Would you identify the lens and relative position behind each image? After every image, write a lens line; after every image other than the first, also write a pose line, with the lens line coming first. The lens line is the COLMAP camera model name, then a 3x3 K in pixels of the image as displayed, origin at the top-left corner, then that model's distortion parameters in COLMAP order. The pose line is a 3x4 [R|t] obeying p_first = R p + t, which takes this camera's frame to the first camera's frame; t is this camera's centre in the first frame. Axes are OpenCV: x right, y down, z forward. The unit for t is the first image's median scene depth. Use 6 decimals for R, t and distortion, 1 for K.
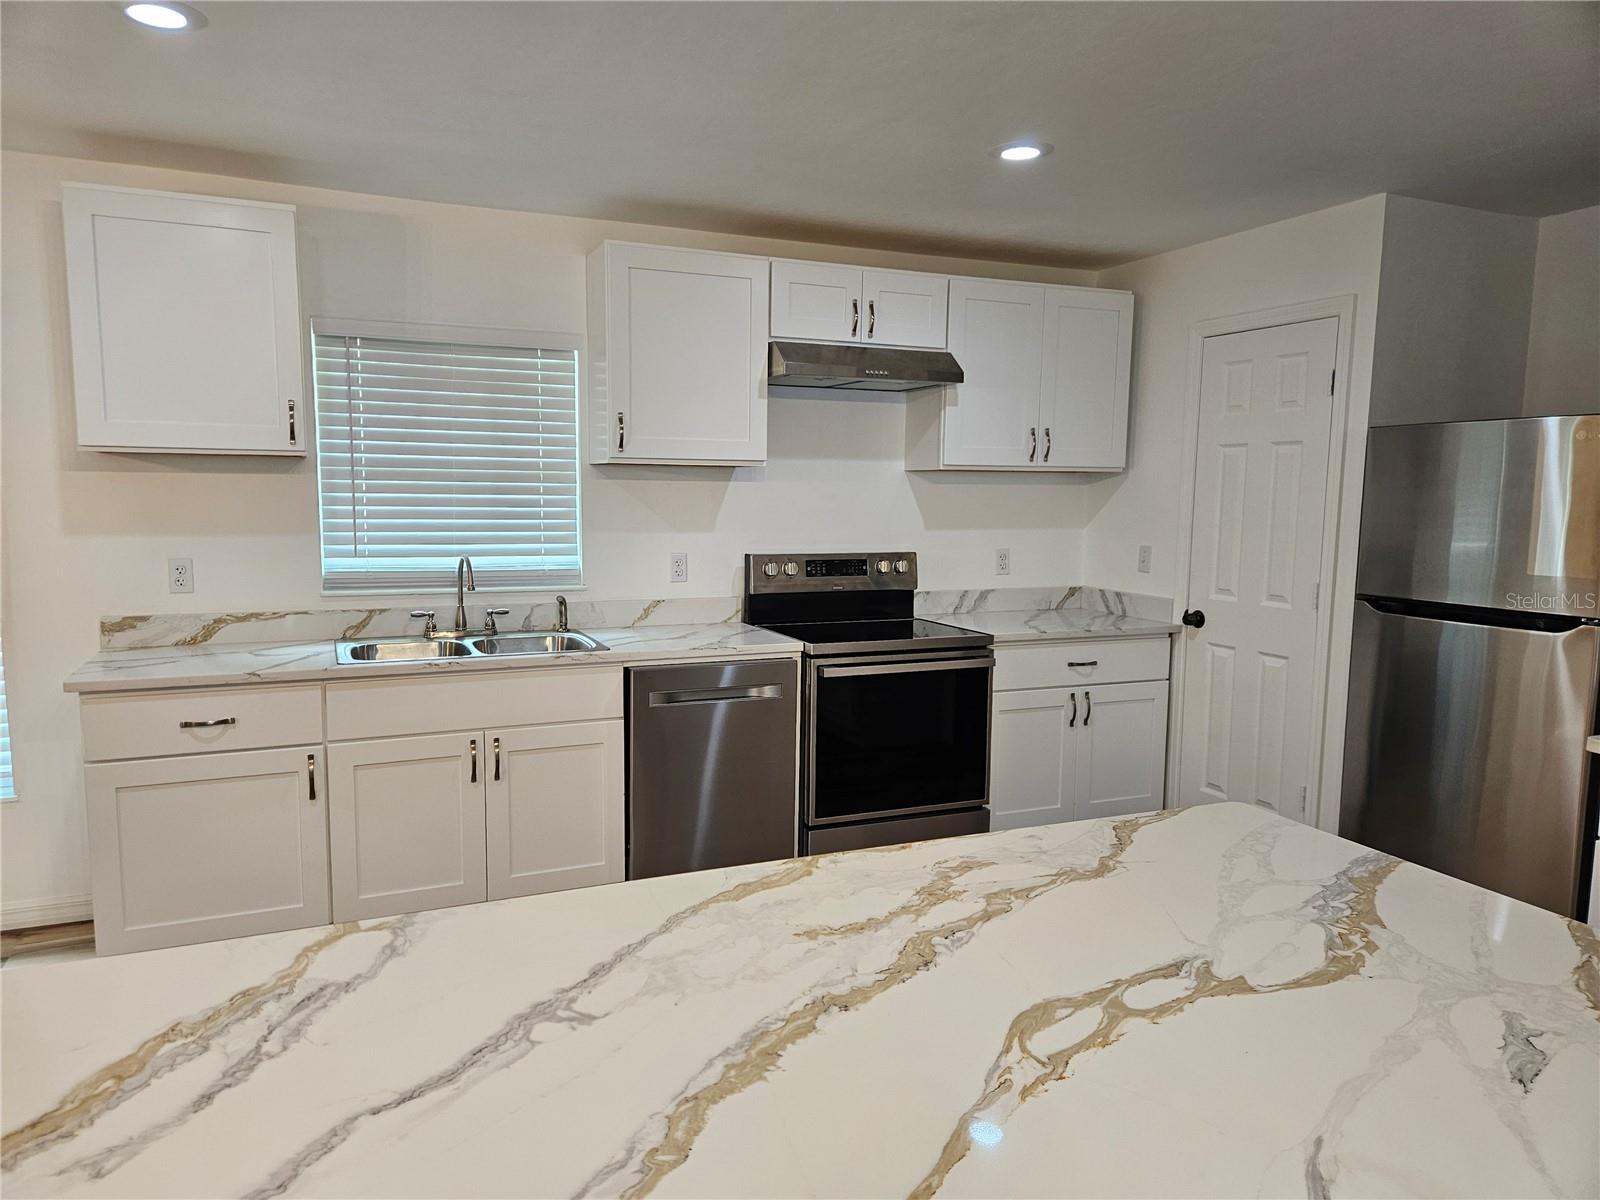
lens RADIAL K [[1062.2, 0, 786.3], [0, 1062.2, 583.7], [0, 0, 1]] dist [0.059034, -0.052476]
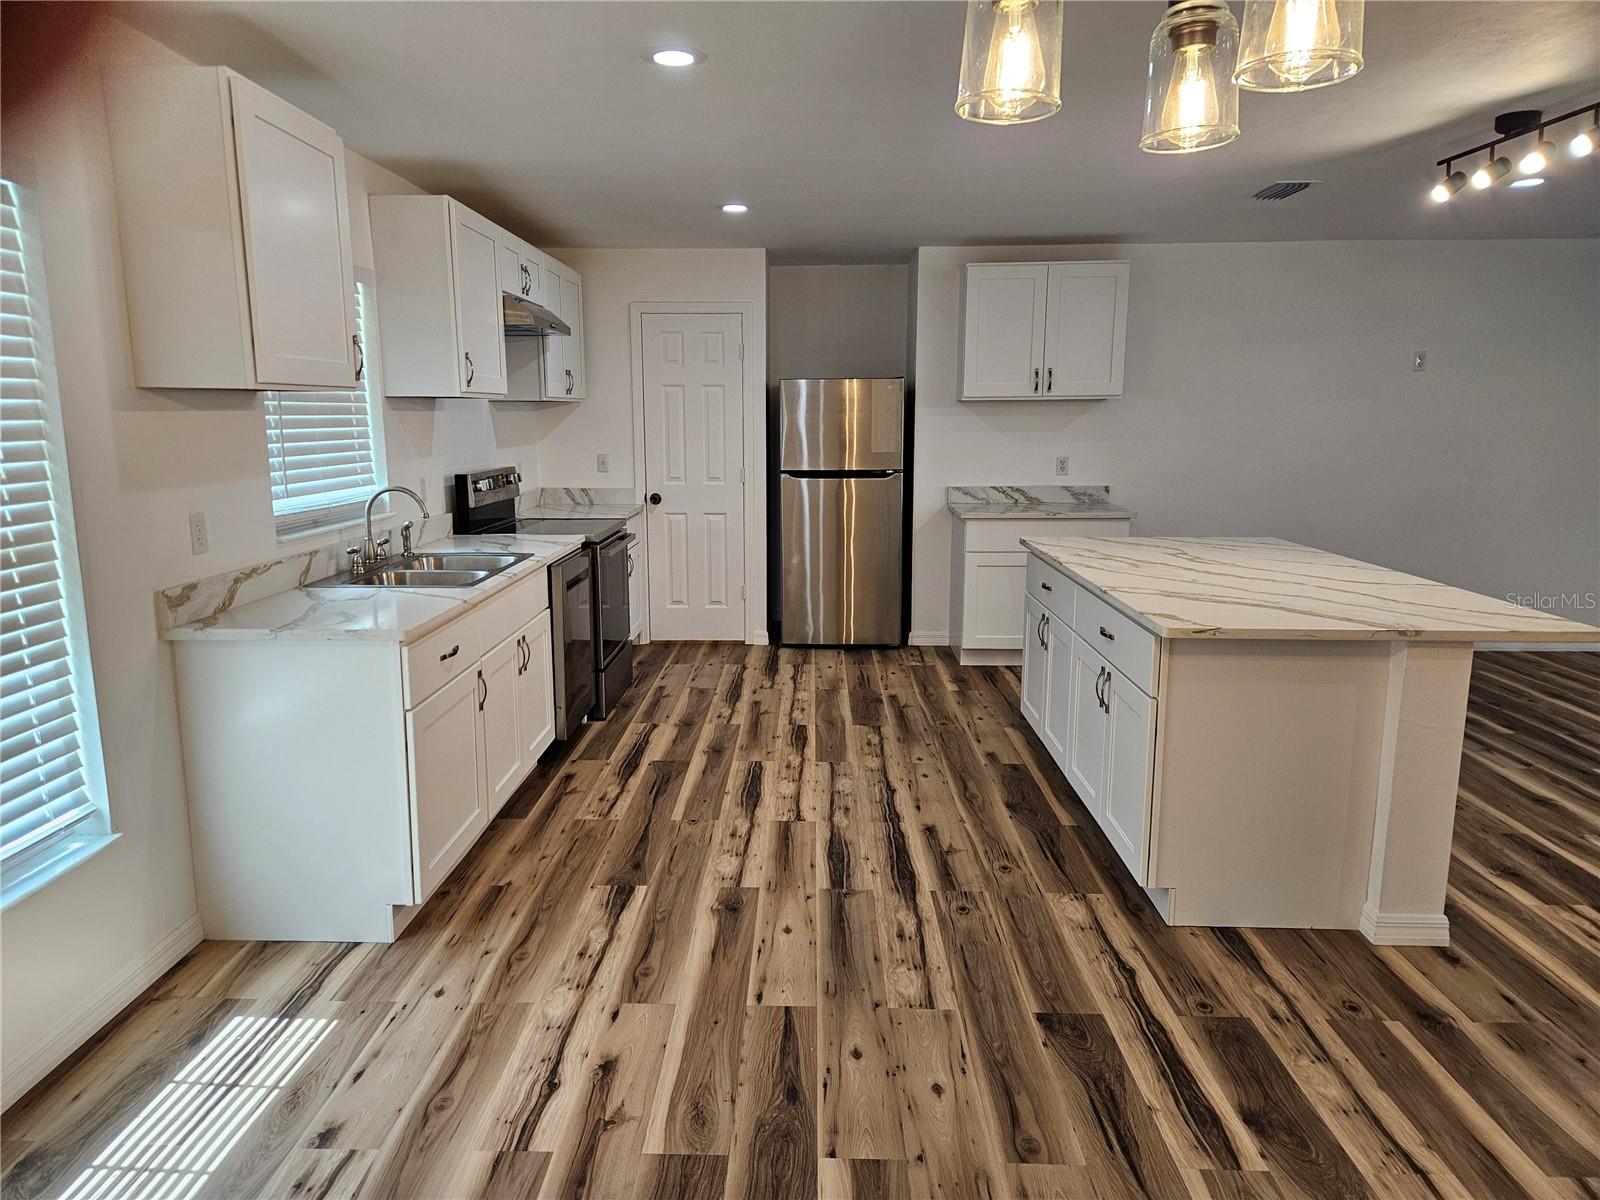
lens RADIAL K [[1073.2, 0, 761.1], [0, 1073.2, 597.8], [0, 0, 1]] dist [0.081092, -0.075692]
pose [[0.422254, -0.167352, 0.890895, -1.099910], [0.092162, 0.985643, 0.141469, -0.036269], [-0.901780, 0.022371, 0.431616, 0.222233]]
